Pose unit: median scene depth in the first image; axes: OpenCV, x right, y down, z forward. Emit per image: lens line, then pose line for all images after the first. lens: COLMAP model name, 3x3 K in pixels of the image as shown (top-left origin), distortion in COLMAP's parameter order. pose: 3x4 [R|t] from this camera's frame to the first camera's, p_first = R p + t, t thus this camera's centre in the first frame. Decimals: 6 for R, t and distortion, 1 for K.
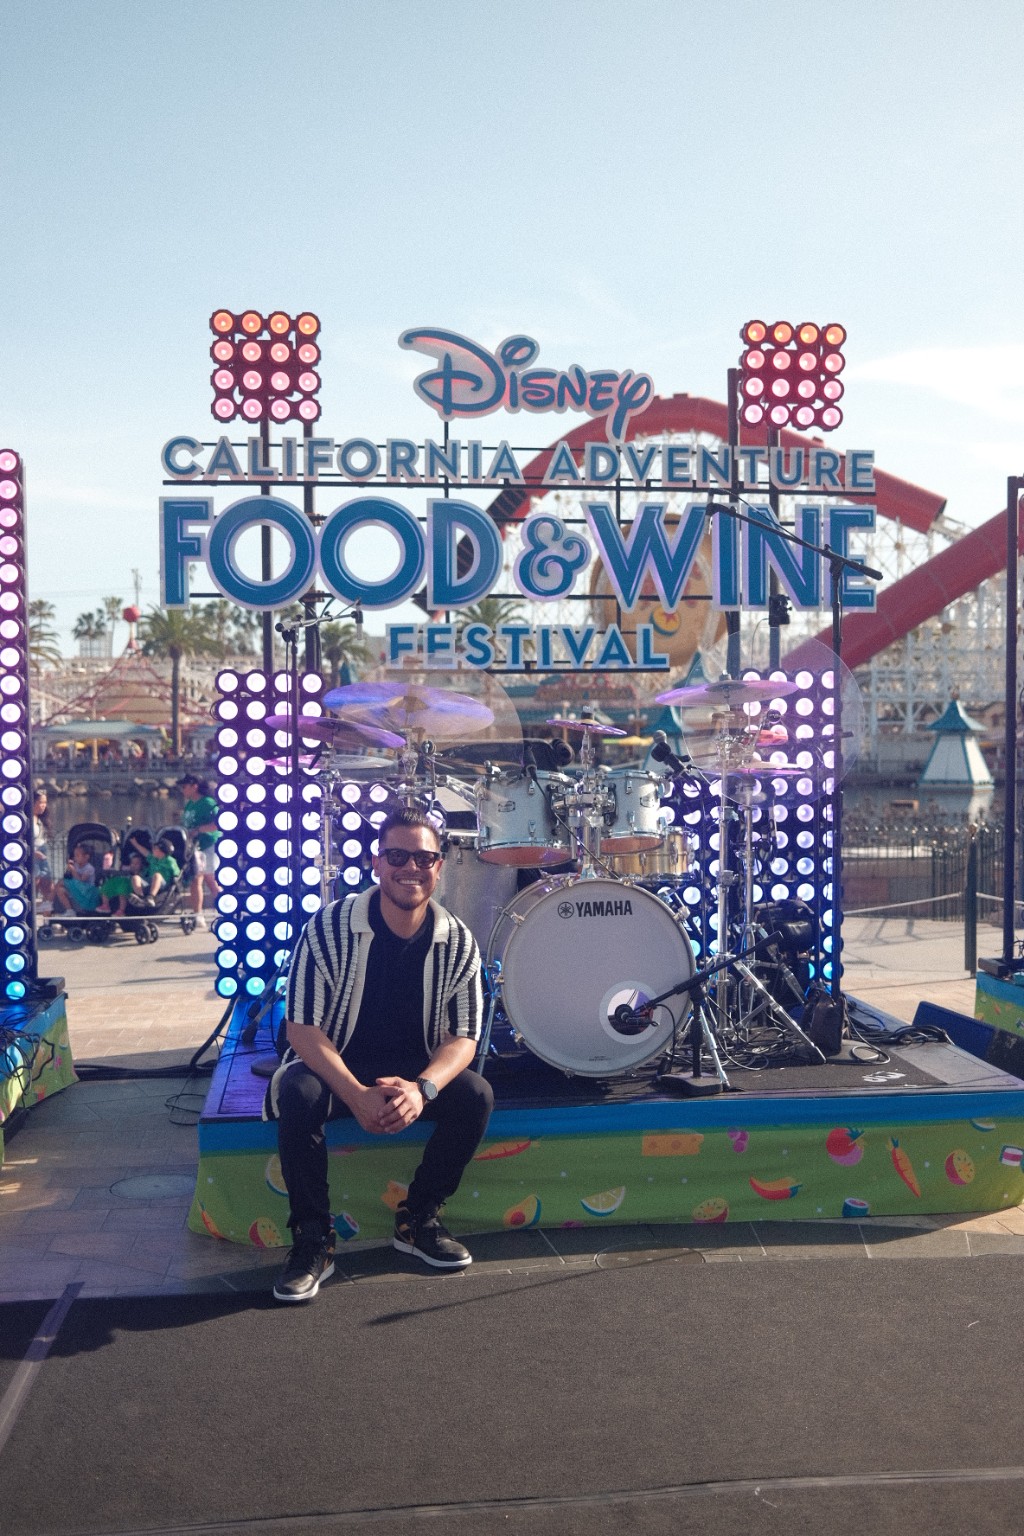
lens RADIAL K [[1589.8, 0, 512.0], [0, 1589.8, 768.0], [0, 0, 1]] dist [-0.056922, 0.151512]
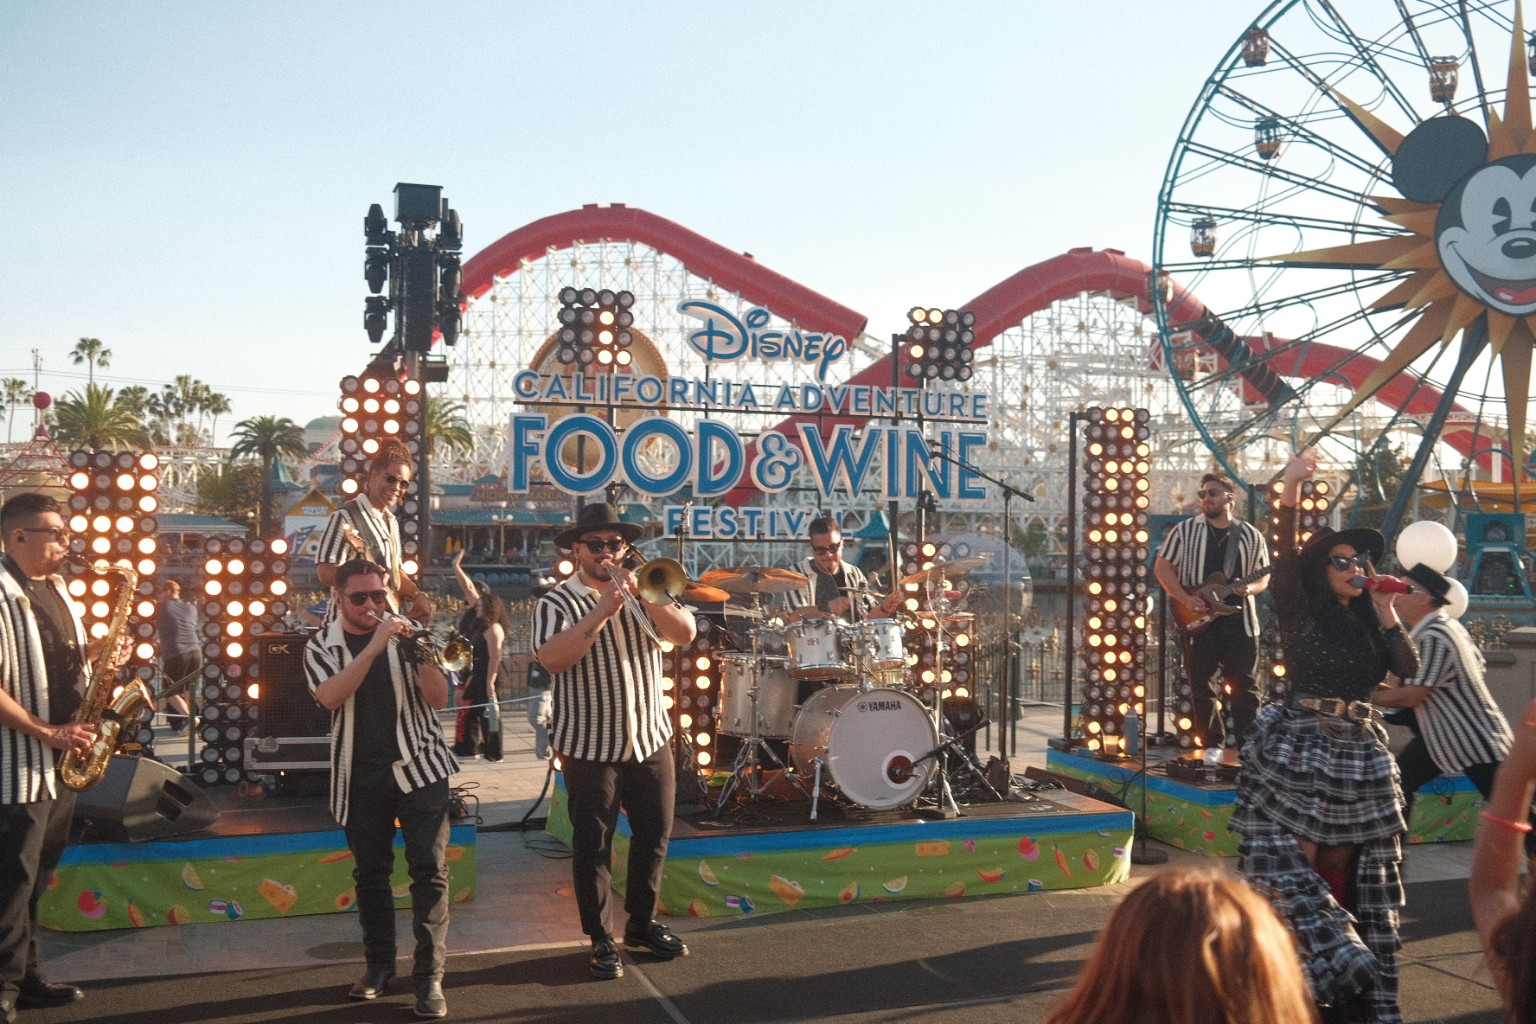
lens RADIAL K [[1589.8, 0, 768.0], [0, 1589.8, 512.0], [0, 0, 1]] dist [-0.056922, 0.151512]
pose [[0.977092, 0.021576, 0.211719, -0.288514], [-0.014340, 0.999261, -0.035651, -0.035984], [-0.212332, 0.031798, 0.976680, -0.405068]]
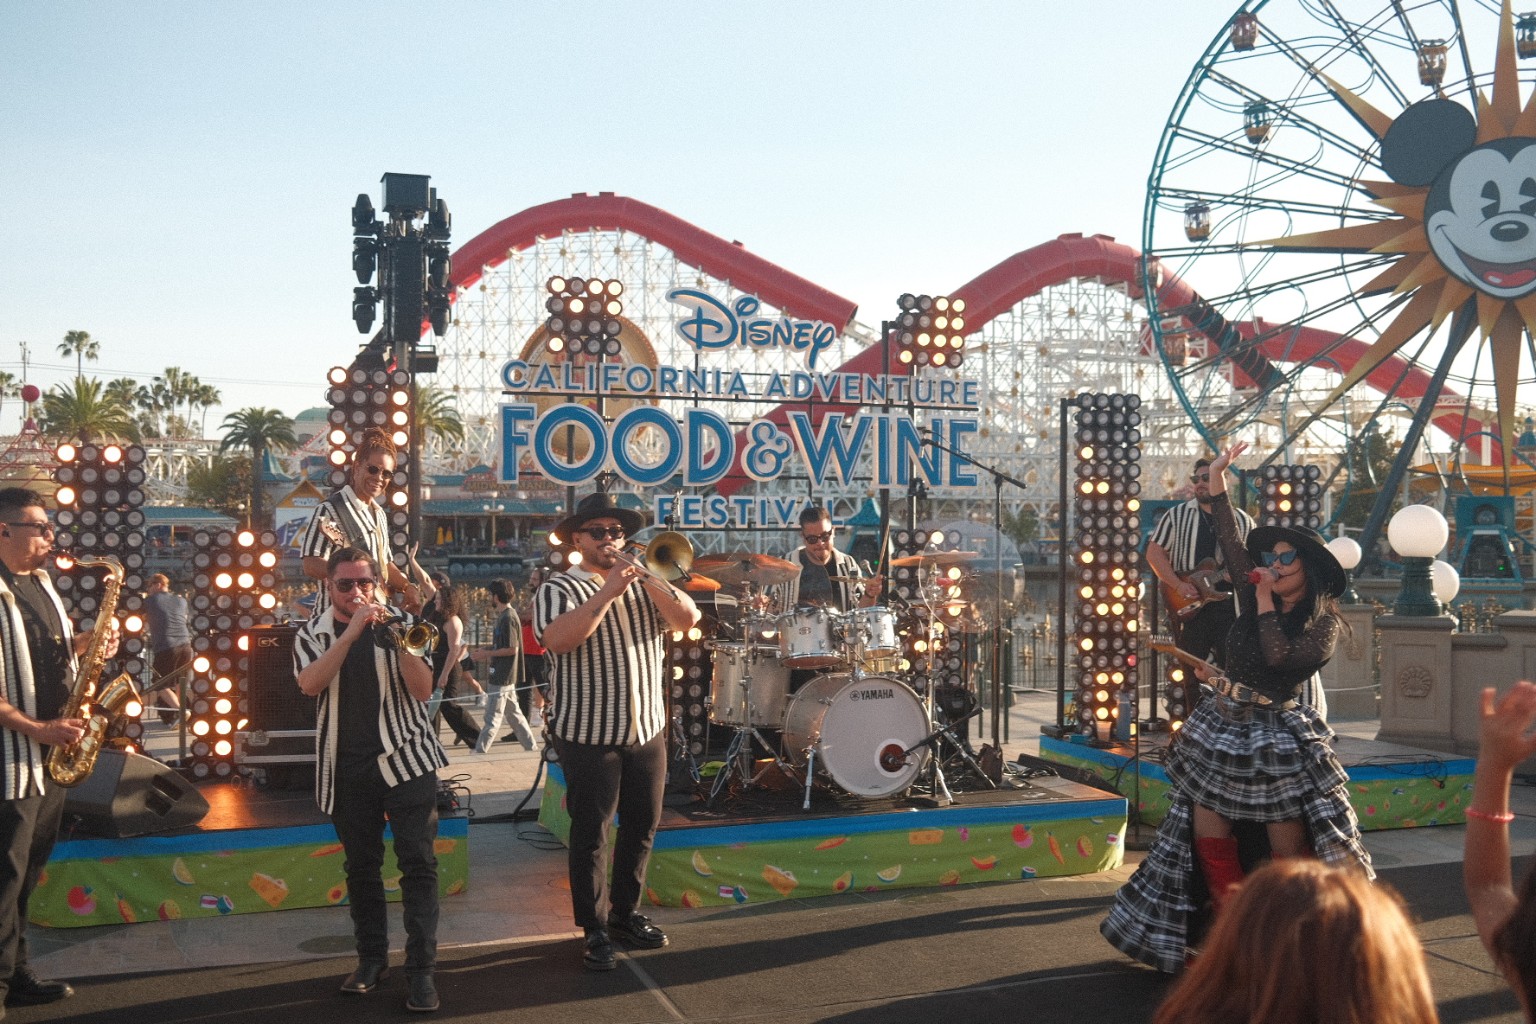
lens RADIAL K [[1589.8, 0, 768.0], [0, 1589.8, 512.0], [0, 0, 1]] dist [-0.056922, 0.151512]
pose [[0.976081, 0.012859, 0.217027, -0.286880], [-0.006891, 0.999578, -0.028236, -0.036599], [-0.217298, 0.026065, 0.975757, -0.400638]]
